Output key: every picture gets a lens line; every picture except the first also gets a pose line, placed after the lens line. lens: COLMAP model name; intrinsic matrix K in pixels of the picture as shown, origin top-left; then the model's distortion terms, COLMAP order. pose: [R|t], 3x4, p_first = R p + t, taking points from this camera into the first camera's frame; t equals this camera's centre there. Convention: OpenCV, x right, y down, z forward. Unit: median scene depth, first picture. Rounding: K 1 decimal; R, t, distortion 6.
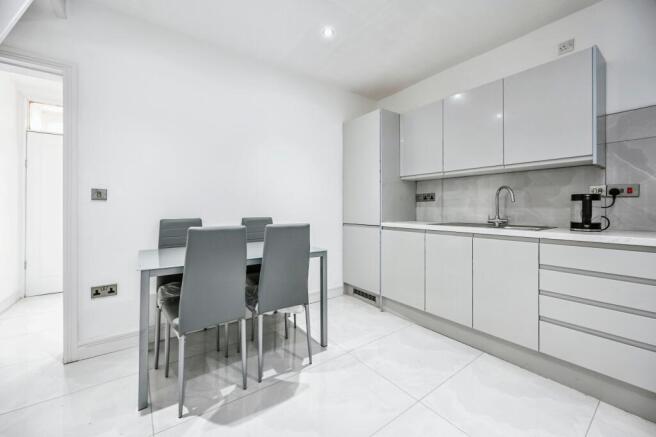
lens RADIAL K [[257.3, 0, 330.7], [0, 257.3, 207.9], [0, 0, 1]] dist [-0.006042, 0.000950]
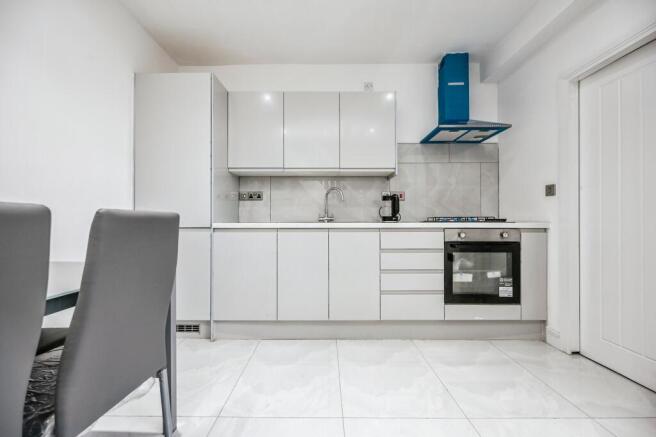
lens RADIAL K [[257.3, 0, 326.4], [0, 257.3, 217.1], [0, 0, 1]] dist [-0.006042, 0.000950]
pose [[0.605307, 0.012677, 0.795891, -0.278636], [0.002594, 0.999836, -0.017899, 0.074608], [-0.795988, 0.012899, 0.605175, 0.382532]]
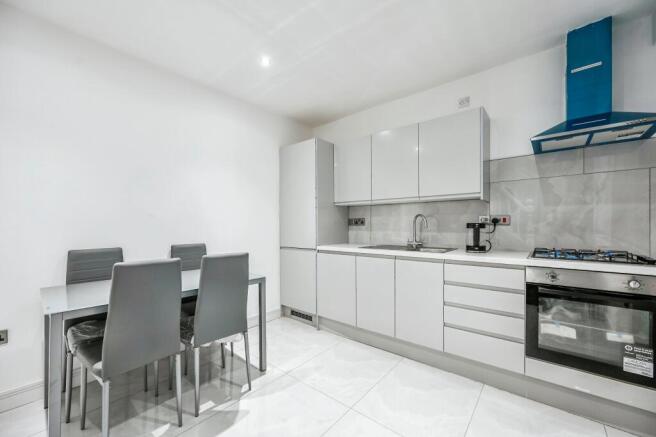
lens RADIAL K [[257.3, 0, 327.7], [0, 257.3, 226.7], [0, 0, 1]] dist [-0.006042, 0.000950]
pose [[0.971674, -0.003718, 0.236294, -0.014735], [0.003028, 0.999990, 0.003280, -0.037238], [-0.236304, -0.002472, 0.971676, -0.053675]]
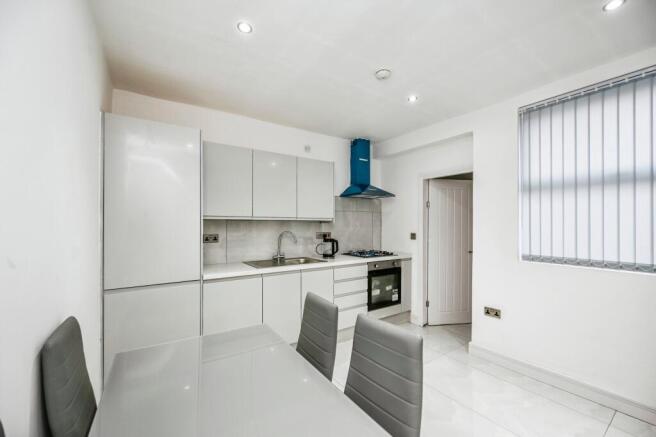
lens RADIAL K [[257.3, 0, 330.7], [0, 257.3, 224.7], [0, 0, 1]] dist [-0.006042, 0.000950]
pose [[0.056057, 0.009805, 0.998379, -0.782971], [0.004327, 0.999940, -0.010064, -0.119952], [-0.998418, 0.004884, 0.056011, 0.776214]]
